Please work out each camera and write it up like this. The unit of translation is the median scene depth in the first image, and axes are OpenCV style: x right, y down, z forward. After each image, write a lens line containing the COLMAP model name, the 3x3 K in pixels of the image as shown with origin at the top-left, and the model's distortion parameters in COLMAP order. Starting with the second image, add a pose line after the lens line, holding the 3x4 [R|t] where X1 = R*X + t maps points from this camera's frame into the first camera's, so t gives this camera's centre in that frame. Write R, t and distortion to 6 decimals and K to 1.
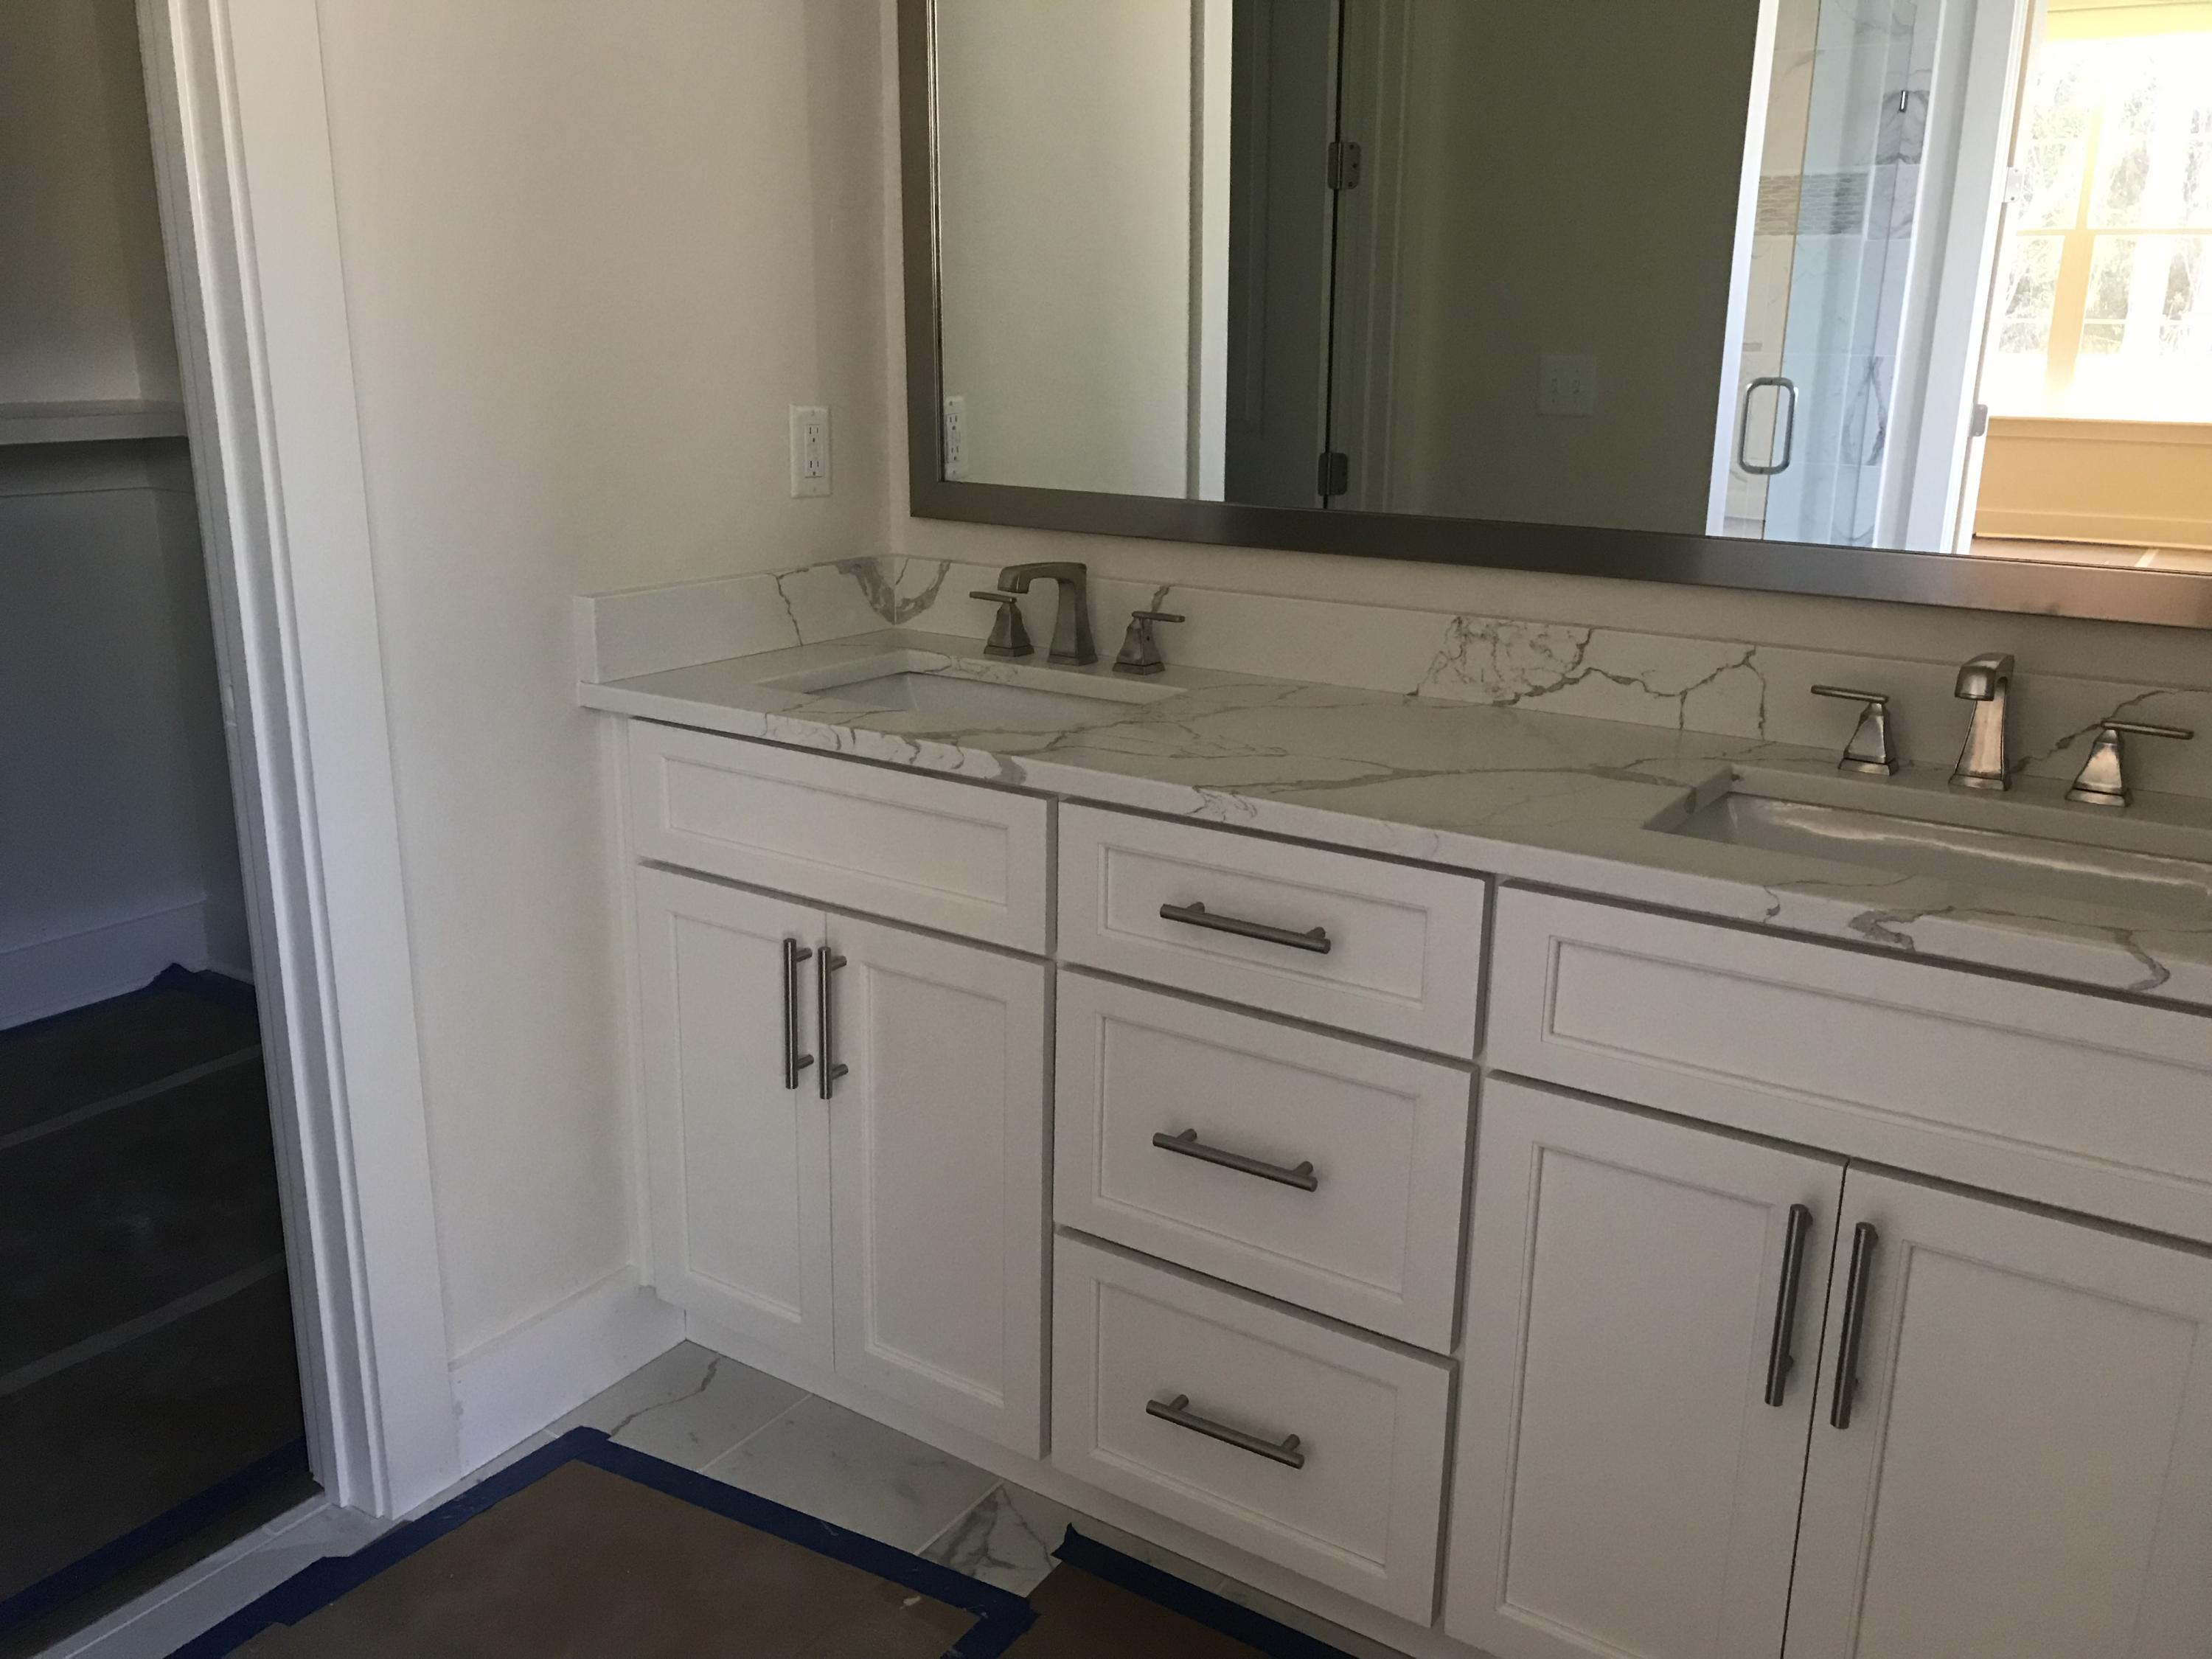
lens RADIAL K [[1789.7, 0, 1104.9], [0, 1789.7, 833.8], [0, 0, 1]] dist [0.007613, -0.010185]
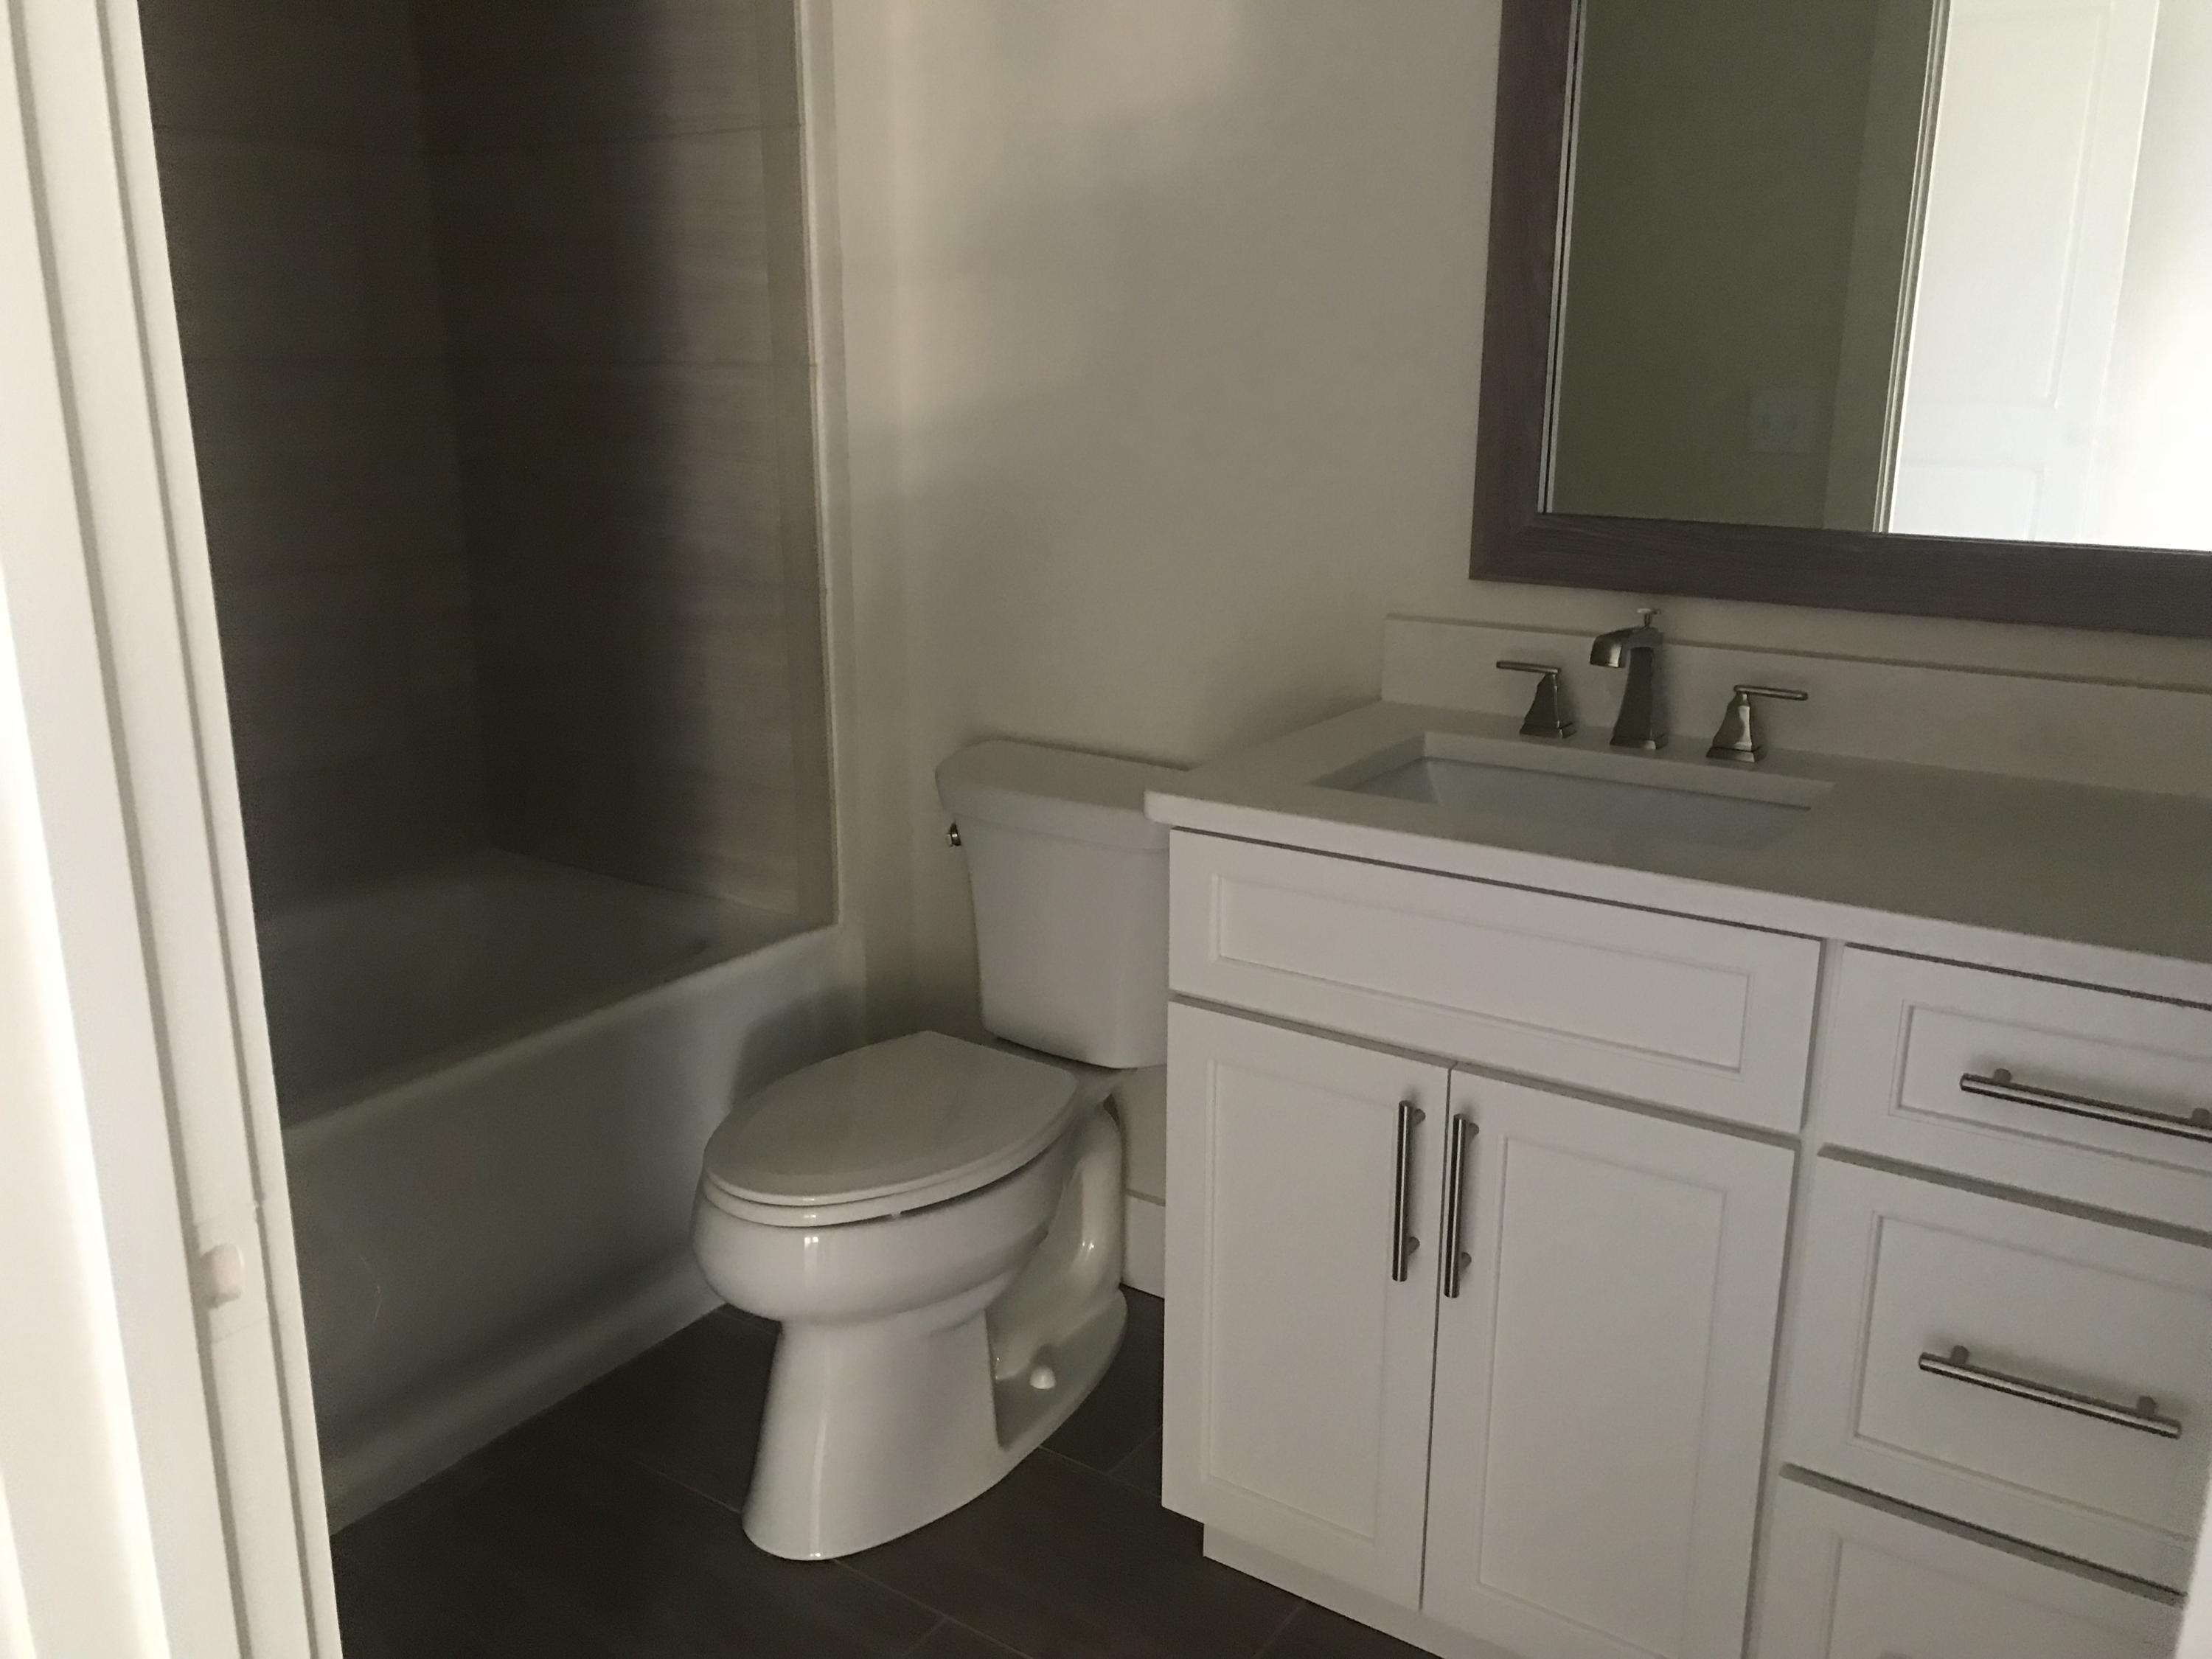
lens RADIAL K [[1789.7, 0, 1113.8], [0, 1789.7, 820.9], [0, 0, 1]] dist [0.007613, -0.010185]
pose [[0.999217, -0.017277, -0.035600, -0.252798], [0.016595, 0.999674, -0.019390, -0.050738], [0.035923, 0.018784, 0.999178, 0.159106]]
